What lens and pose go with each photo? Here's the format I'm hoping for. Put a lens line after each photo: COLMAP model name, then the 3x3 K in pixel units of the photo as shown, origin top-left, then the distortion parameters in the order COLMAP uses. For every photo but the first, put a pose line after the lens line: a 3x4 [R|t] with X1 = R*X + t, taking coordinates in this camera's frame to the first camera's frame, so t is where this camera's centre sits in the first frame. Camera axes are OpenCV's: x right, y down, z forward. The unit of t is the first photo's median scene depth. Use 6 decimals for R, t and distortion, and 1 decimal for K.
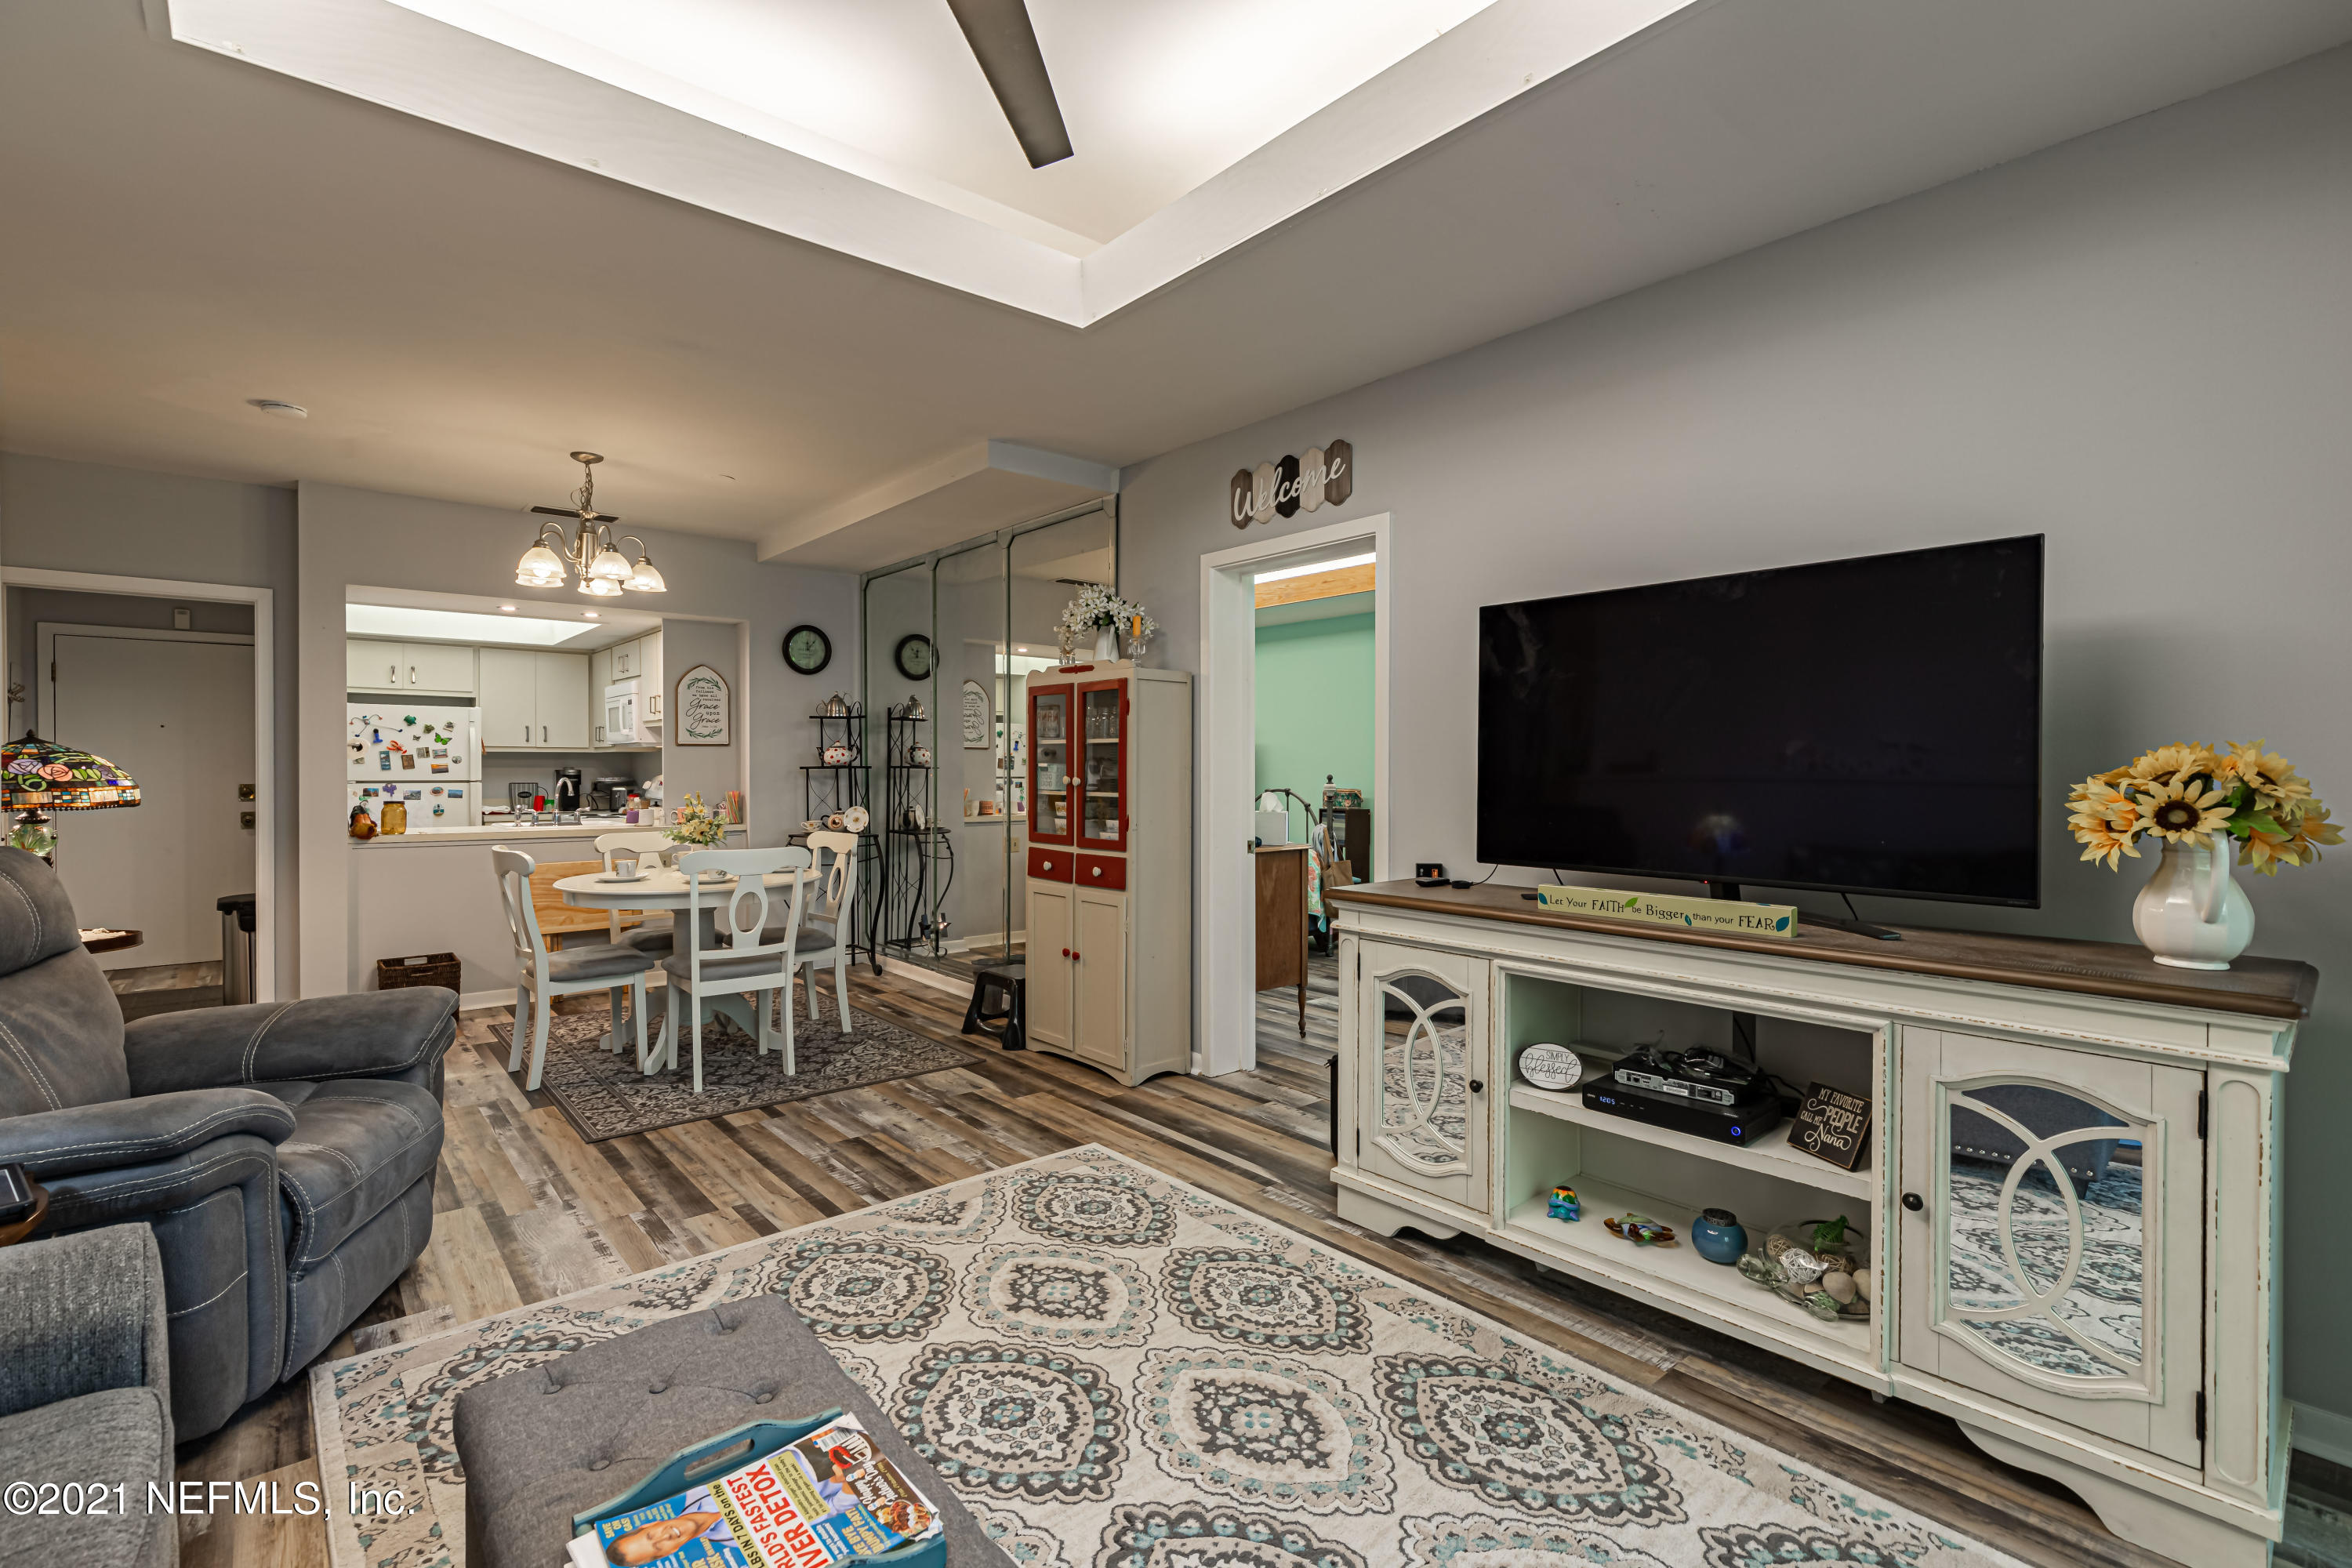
lens RADIAL K [[1058.1, 0, 1185.3], [0, 1058.1, 774.8], [0, 0, 1]] dist [0.003226, -0.000166]
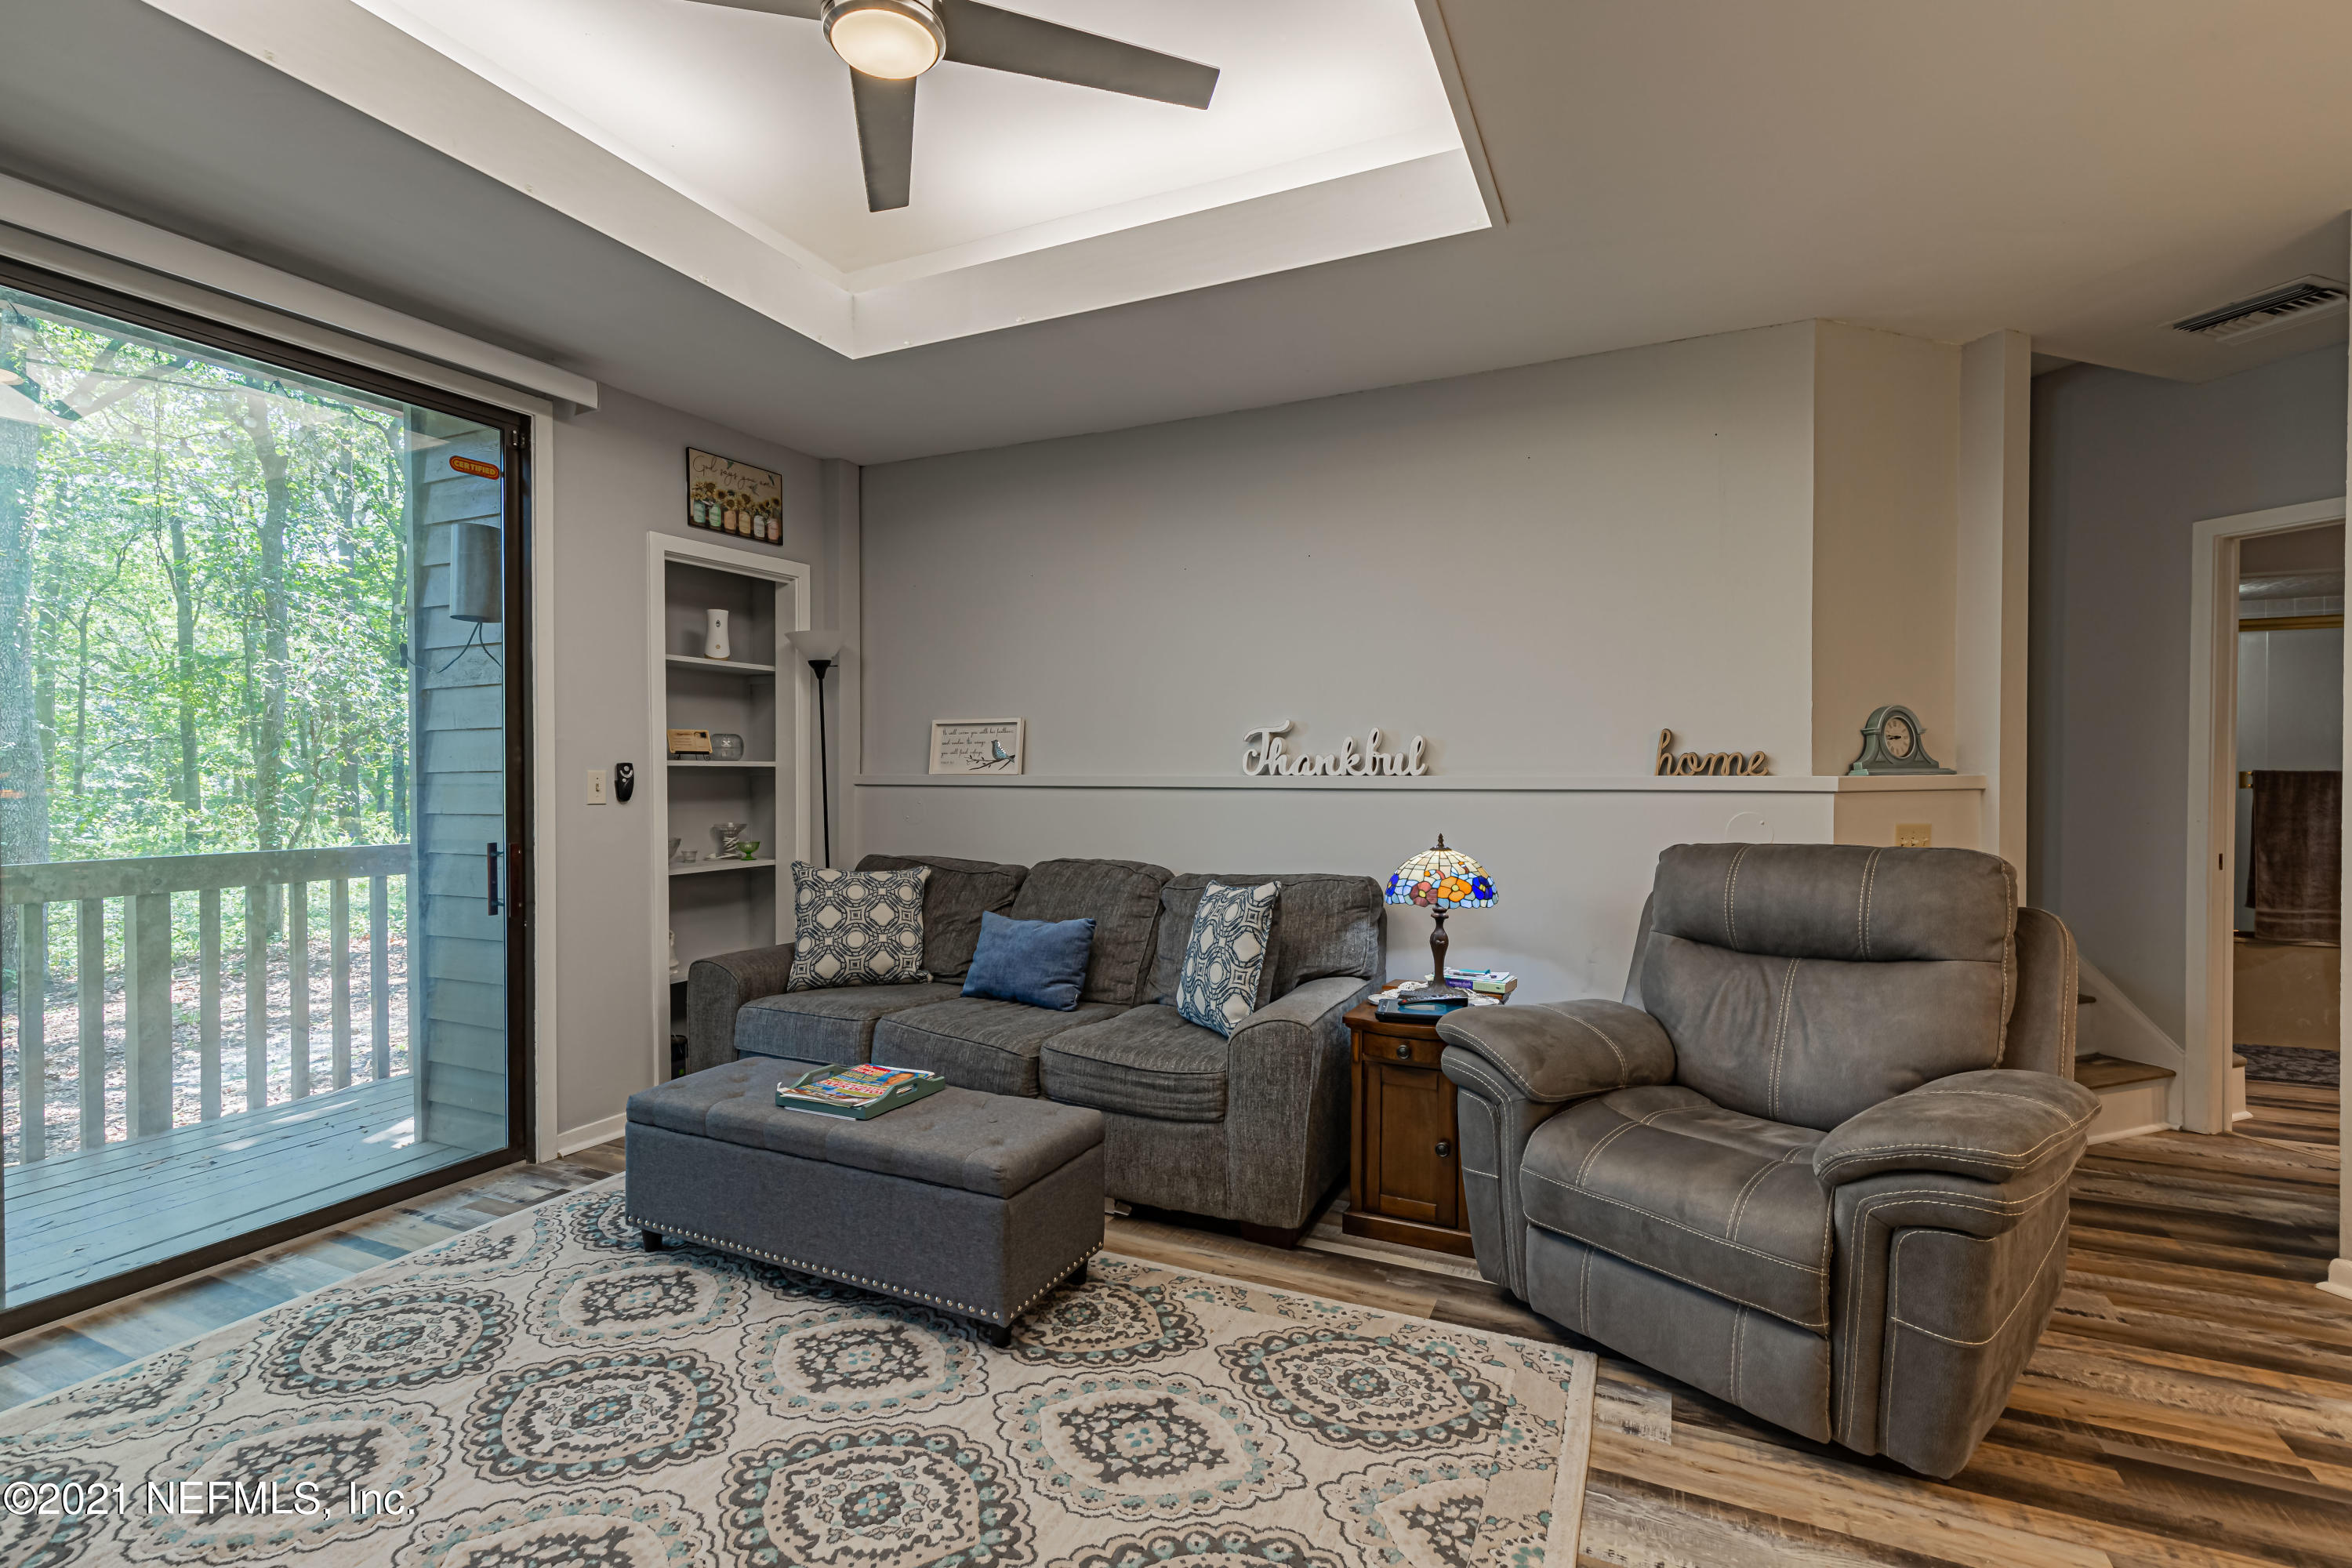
lens RADIAL K [[1058.1, 0, 1187.8], [0, 1058.1, 776.4], [0, 0, 1]] dist [0.003226, -0.000166]
pose [[-0.908537, 0.001603, -0.417802, -0.013161], [-0.003652, 0.999924, 0.011778, -0.003540], [0.417789, 0.012227, -0.908462, 0.681638]]
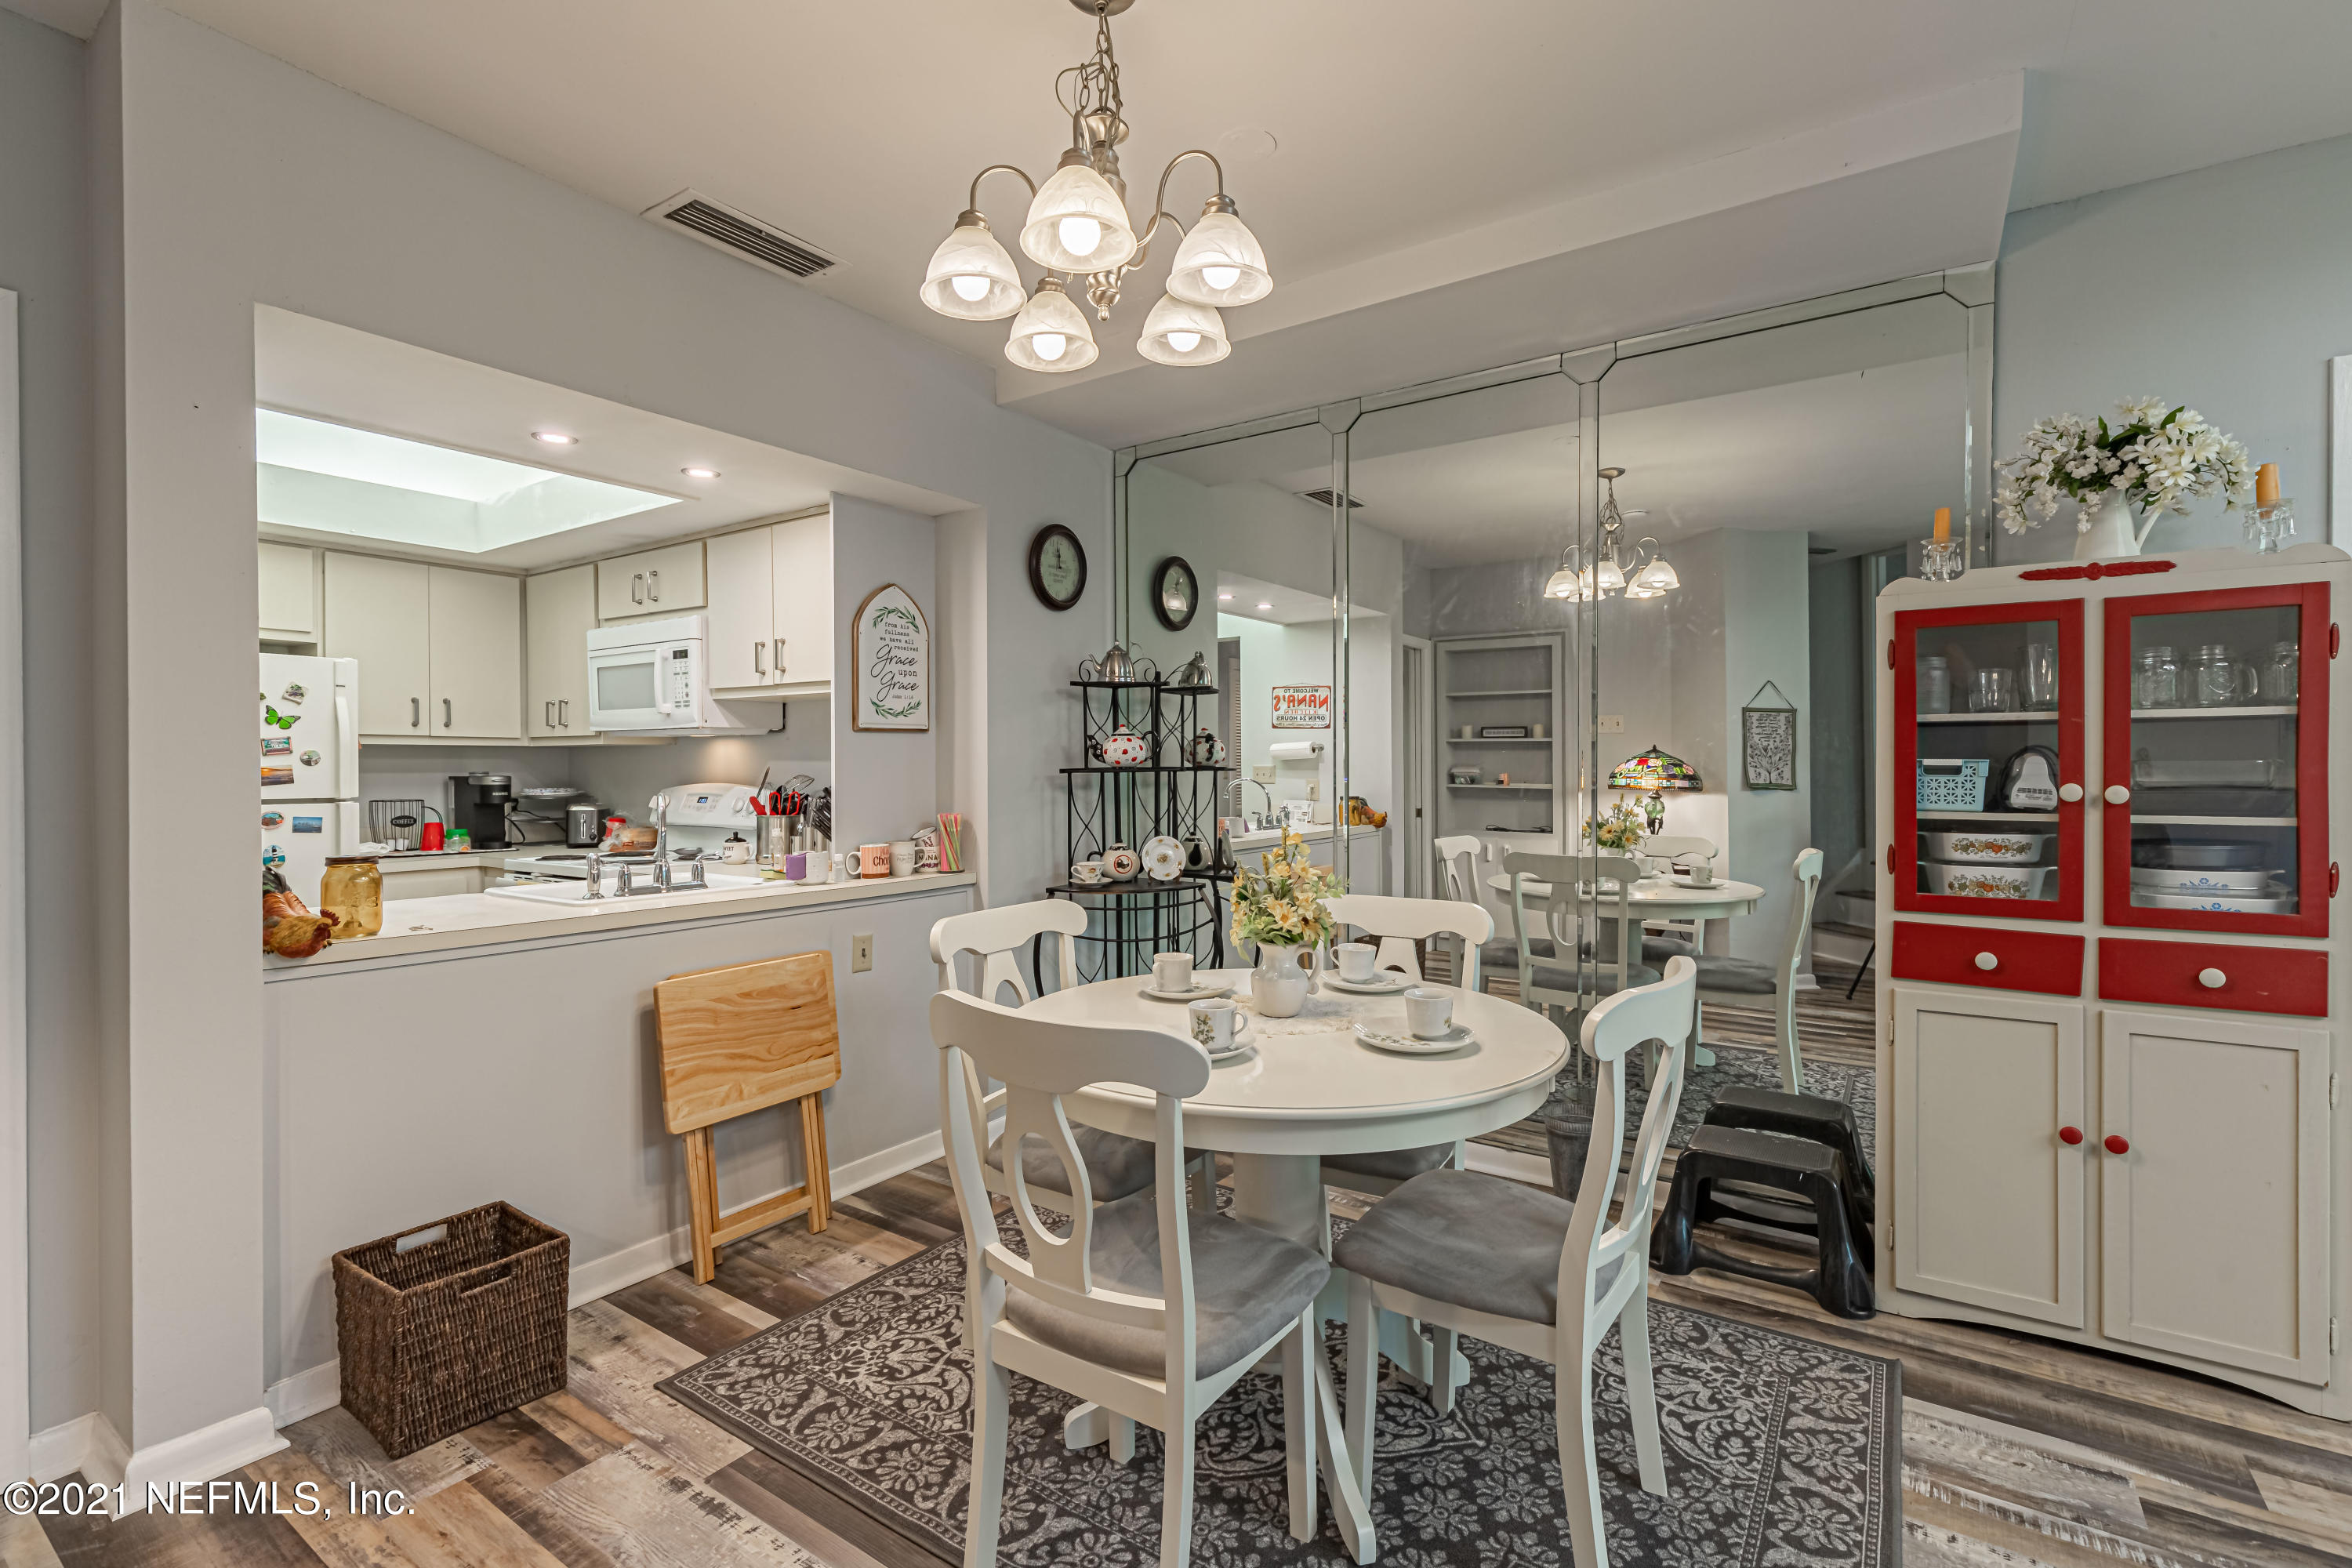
lens RADIAL K [[1058.1, 0, 1182.3], [0, 1058.1, 774.2], [0, 0, 1]] dist [0.003226, -0.000166]
pose [[0.966423, -0.005755, 0.256893, -0.505418], [0.006177, 0.999981, -0.000835, -0.004293], [-0.256884, 0.002393, 0.966439, 0.483565]]
